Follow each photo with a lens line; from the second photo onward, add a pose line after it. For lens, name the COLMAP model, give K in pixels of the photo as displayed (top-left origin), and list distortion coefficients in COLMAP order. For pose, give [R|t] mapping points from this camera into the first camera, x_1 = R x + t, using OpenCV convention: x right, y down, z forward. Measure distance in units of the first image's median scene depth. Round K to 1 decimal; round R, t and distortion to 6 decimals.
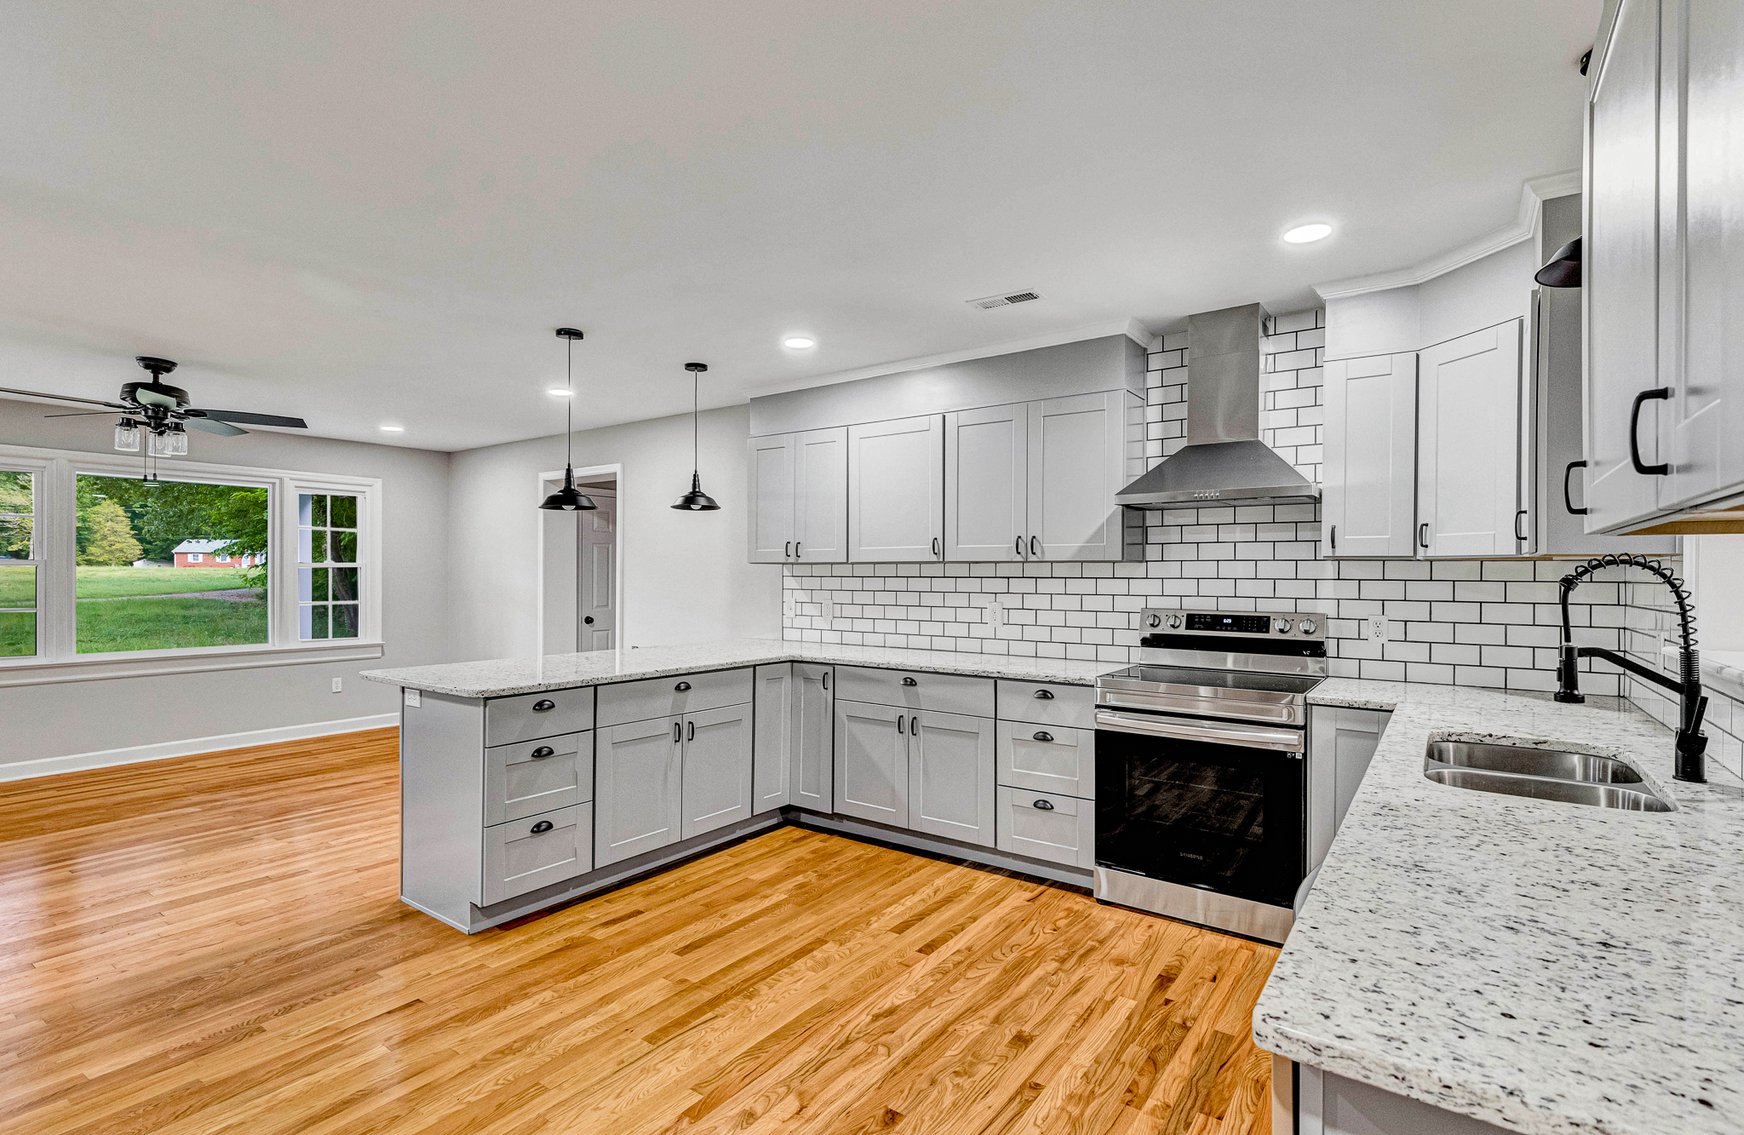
lens RADIAL K [[825.0, 0, 868.4], [0, 825.0, 575.1], [0, 0, 1]] dist [0.003804, -0.000124]
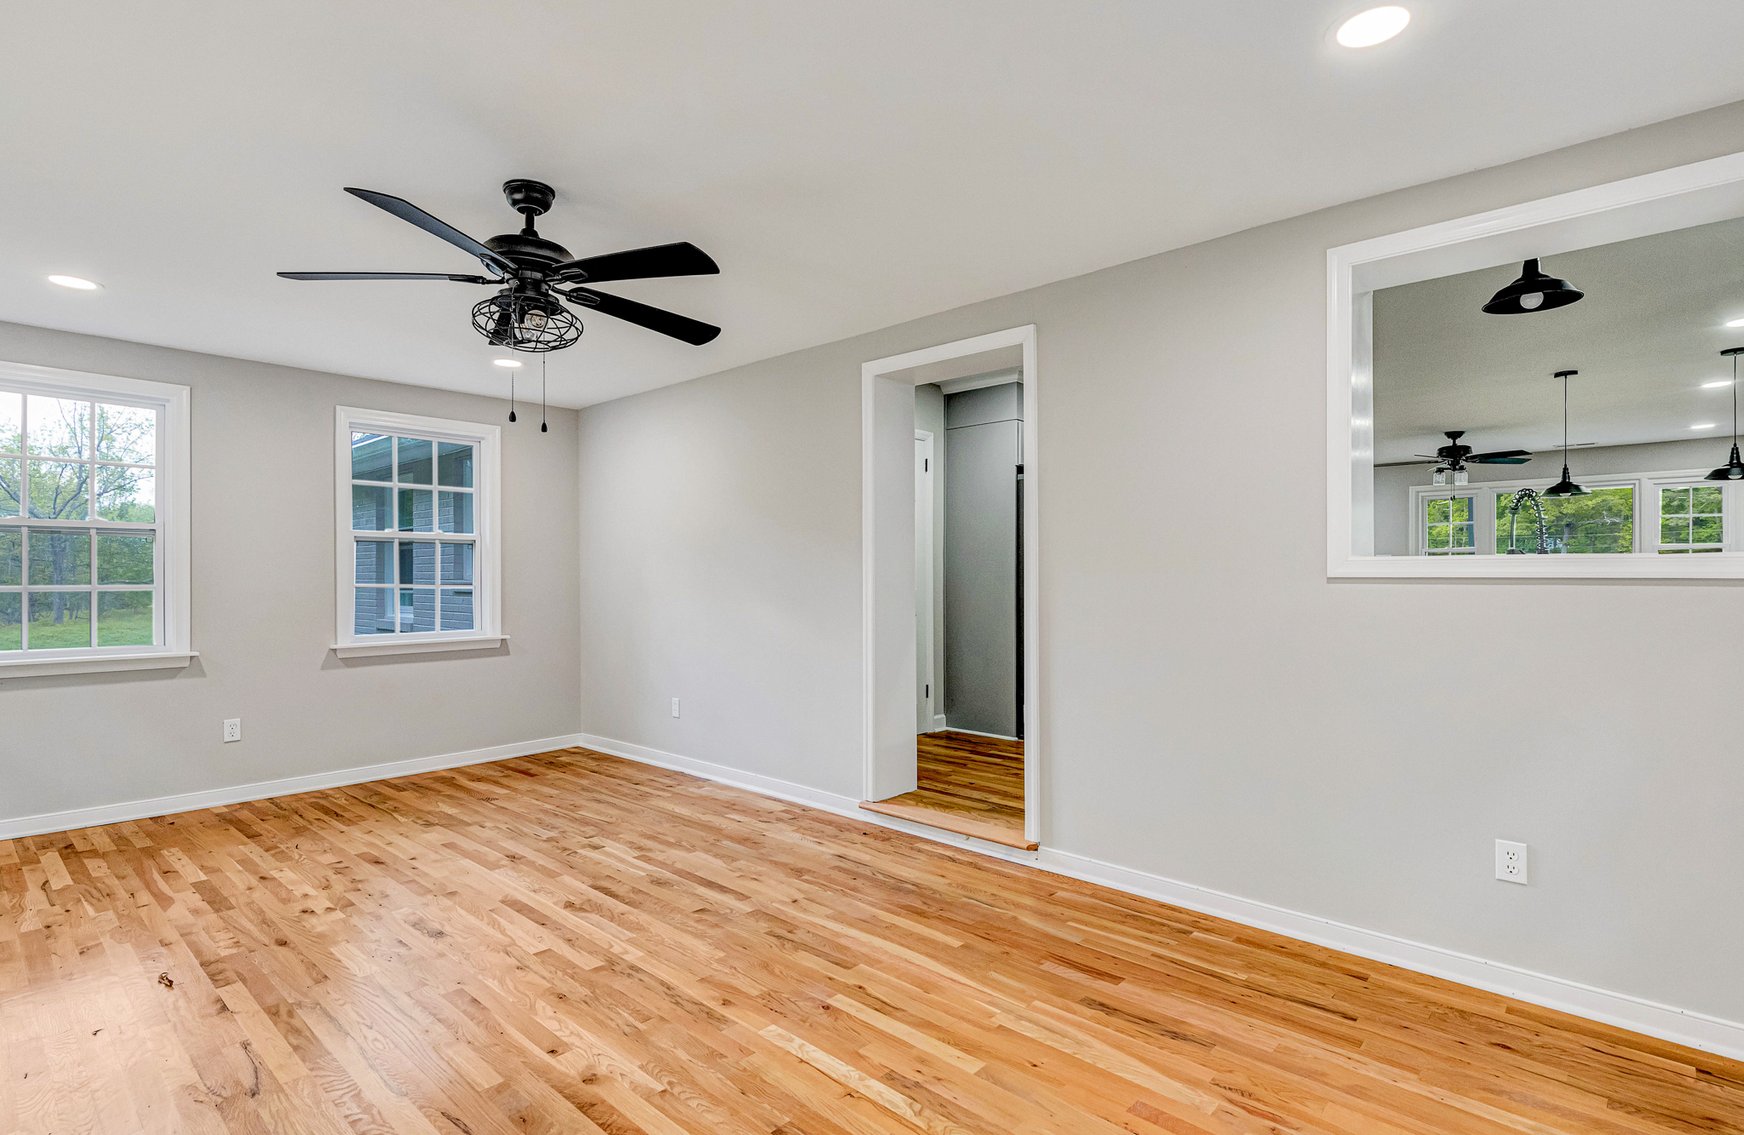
lens RADIAL K [[822.7, 0, 900.8], [0, 822.7, 574.6], [0, 0, 1]] dist [0.001805, -0.000240]
pose [[-0.093271, -0.007492, -0.995613, 1.194864], [0.000765, 0.999971, -0.007597, 0.067694], [0.995640, -0.001470, -0.093262, -0.011397]]
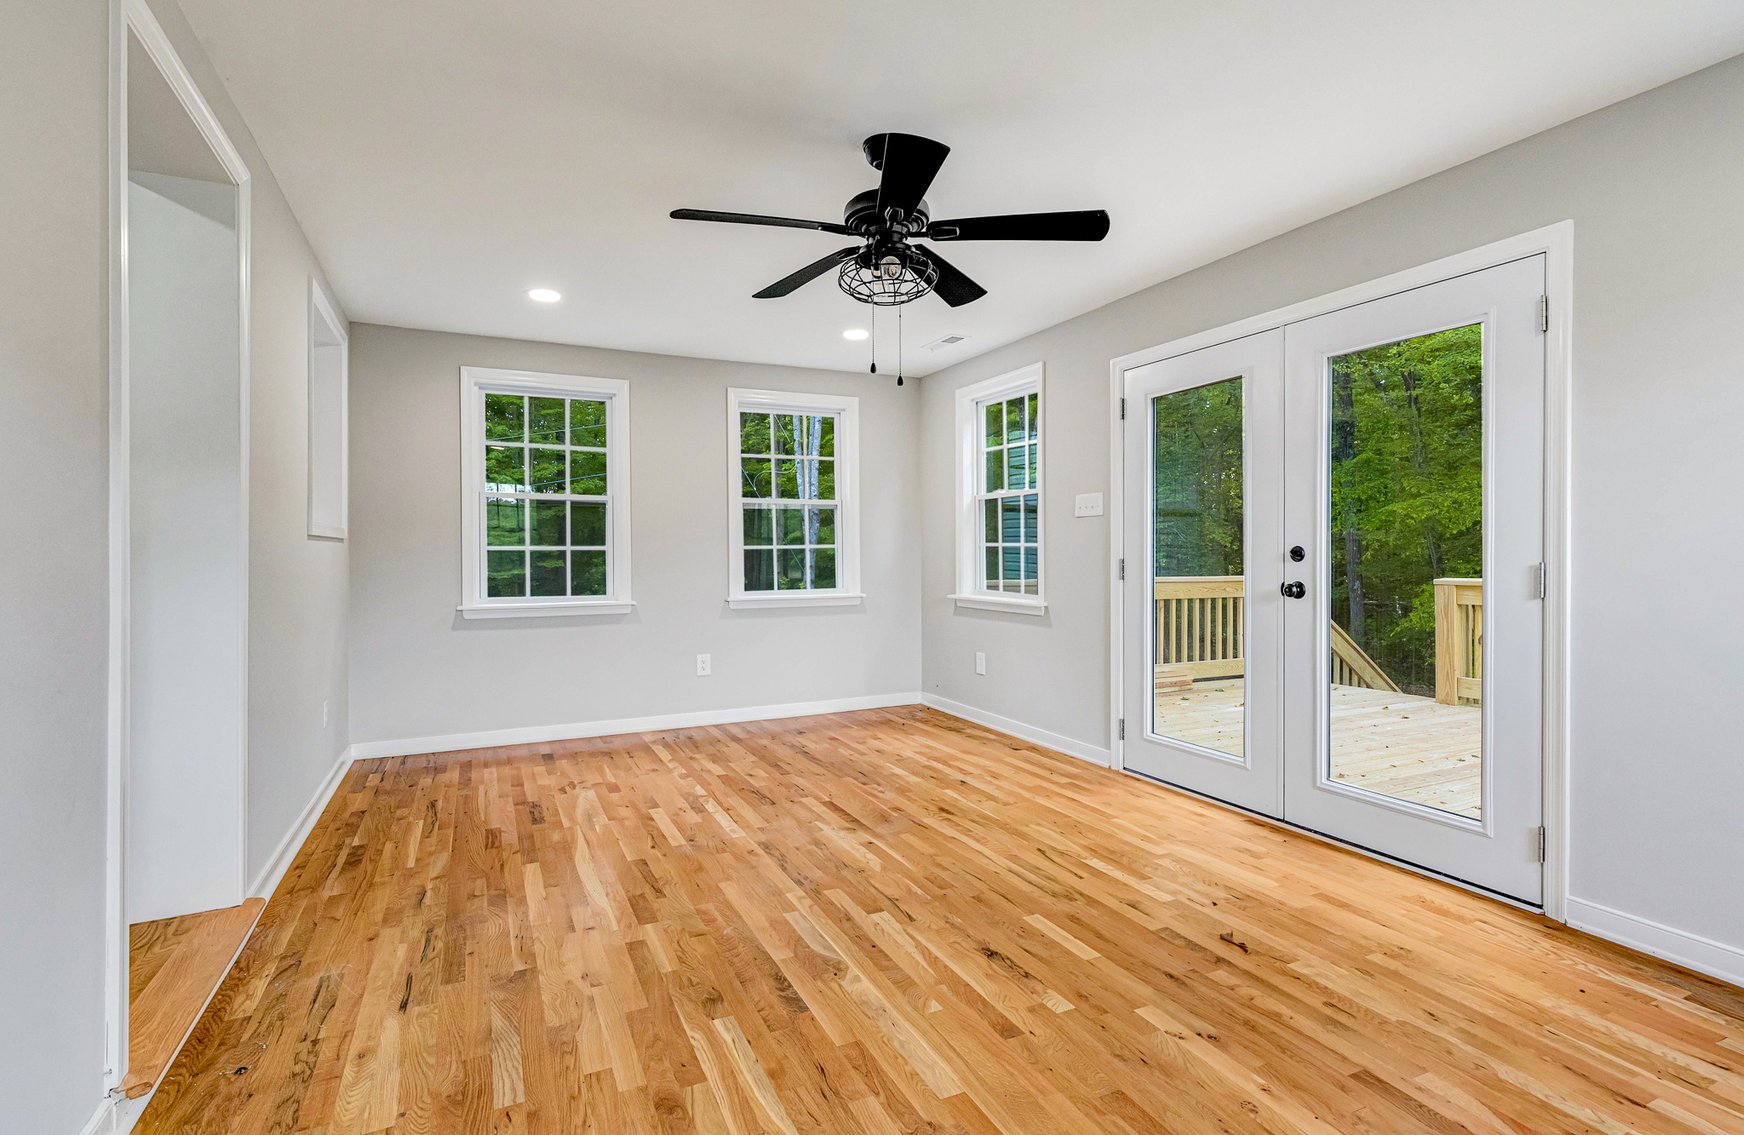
lens RADIAL K [[843.2, 0, 862.8], [0, 843.2, 554.0], [0, 0, 1]] dist [0.002442, 0.000383]
pose [[0.504480, -0.011156, 0.863351, -0.032676], [0.005958, 0.999938, 0.009440, 0.079366], [-0.863403, 0.000382, 0.504515, -0.696893]]
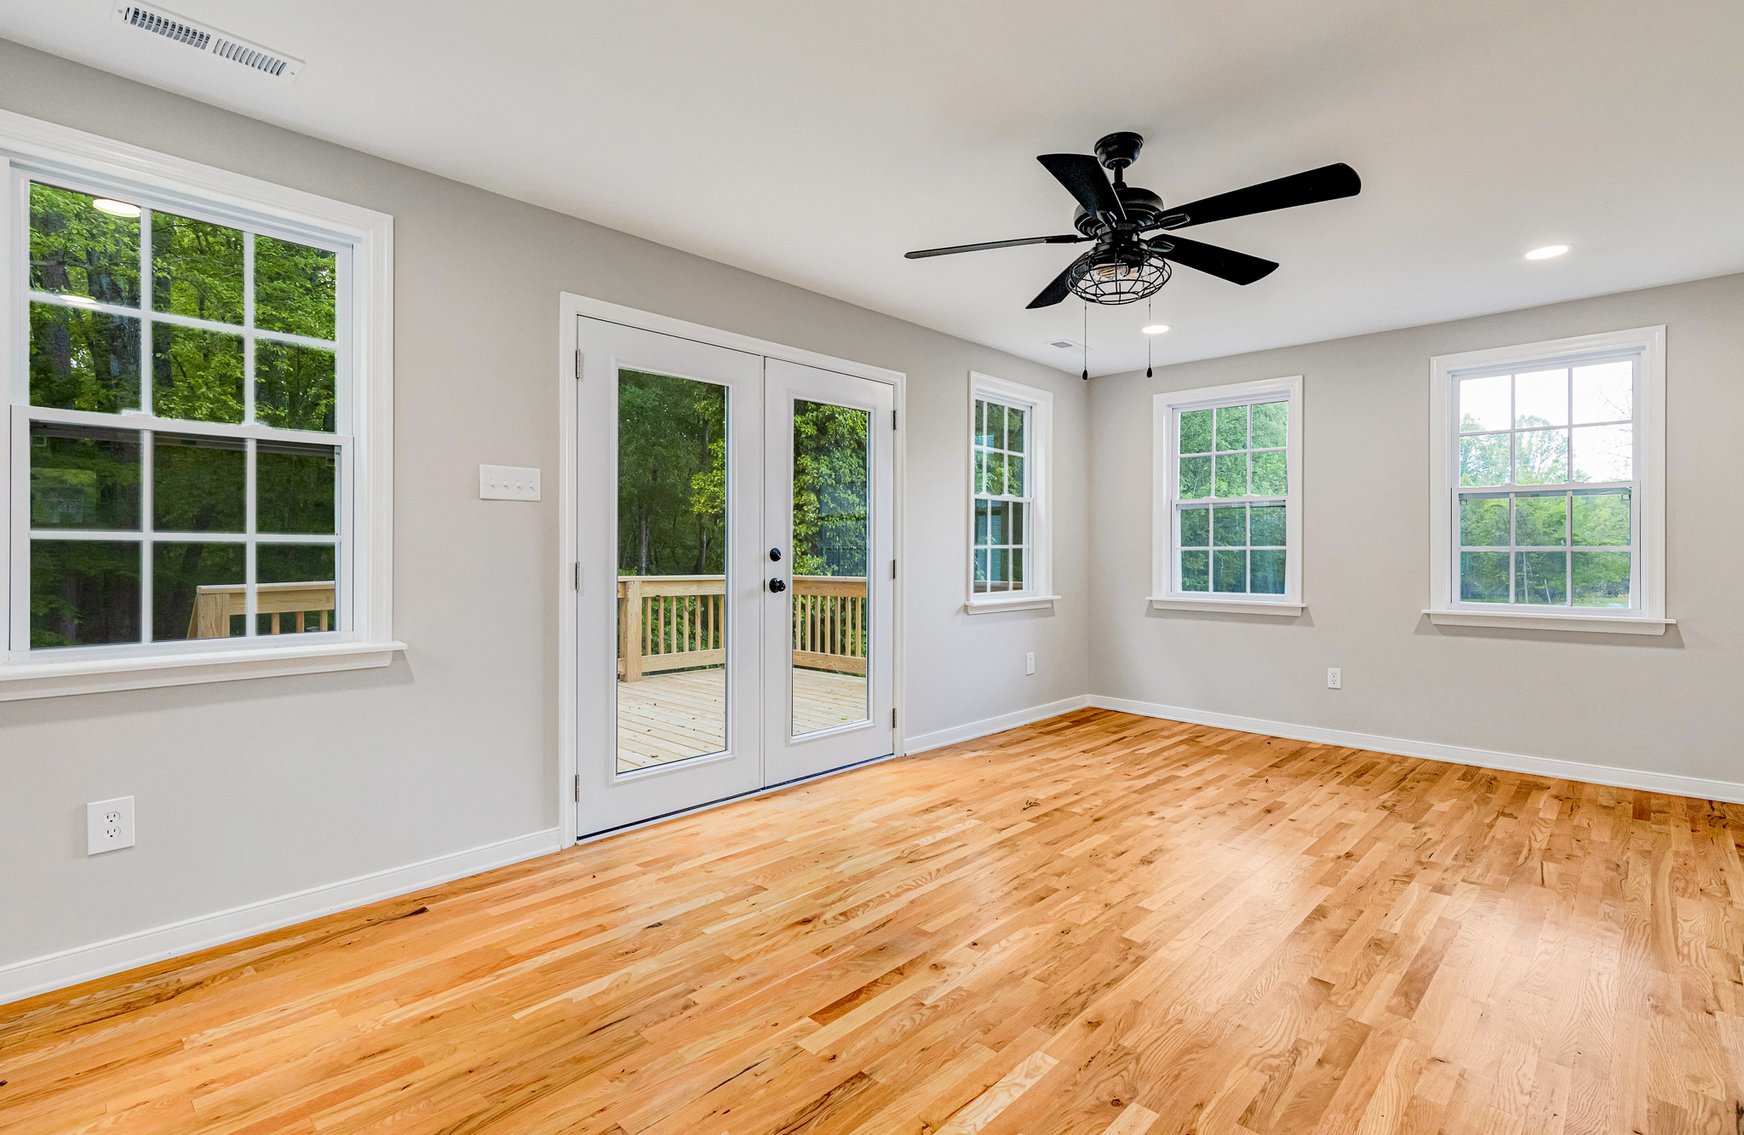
lens RADIAL K [[843.2, 0, 862.8], [0, 843.2, 554.0], [0, 0, 1]] dist [0.002442, 0.000383]
pose [[-0.989950, -0.007176, 0.141233, 0.680027], [-0.006810, 0.999972, 0.003073, 0.084468], [-0.141251, 0.002080, -0.989972, 0.337527]]
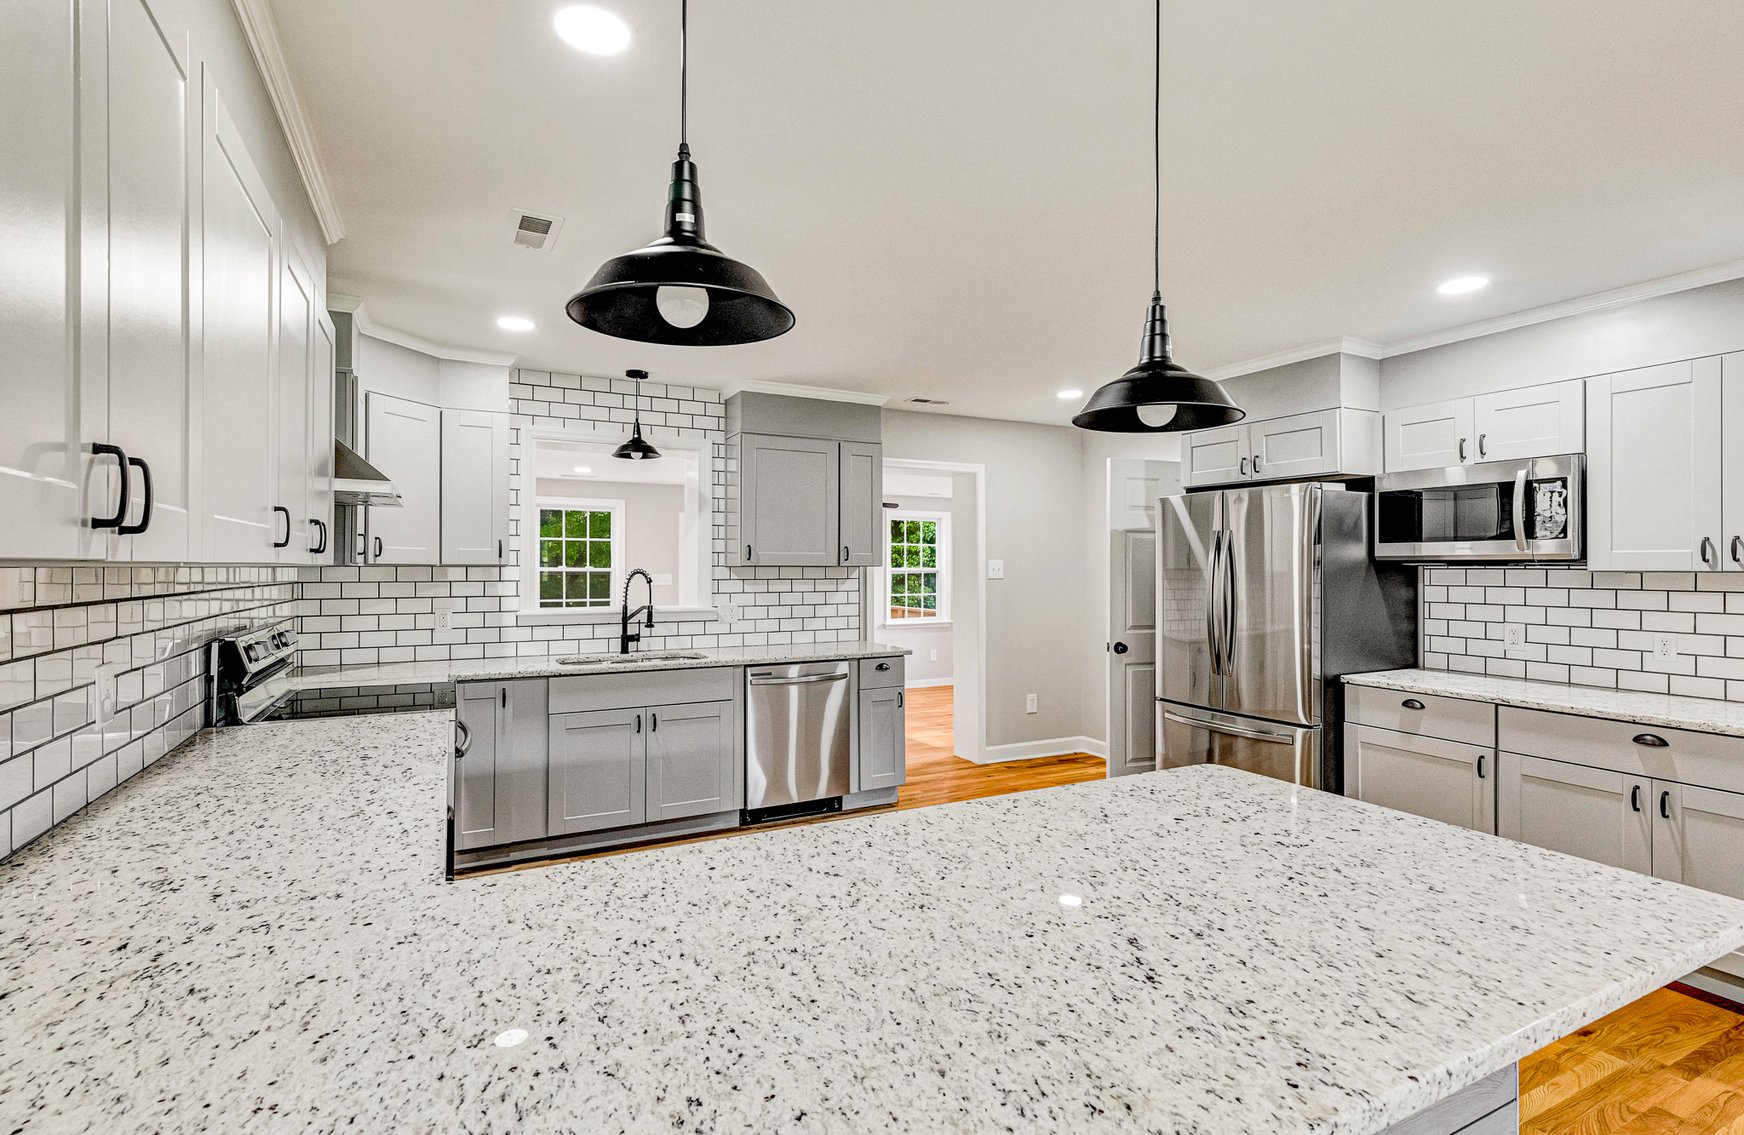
lens RADIAL K [[836.4, 0, 850.1], [0, 836.4, 549.5], [0, 0, 1]] dist [0.009575, -0.000113]
pose [[-0.885323, 0.004099, 0.464958, -0.422521], [-0.005350, 0.999805, -0.019001, -0.019489], [-0.464946, -0.019310, -0.885129, 1.417342]]
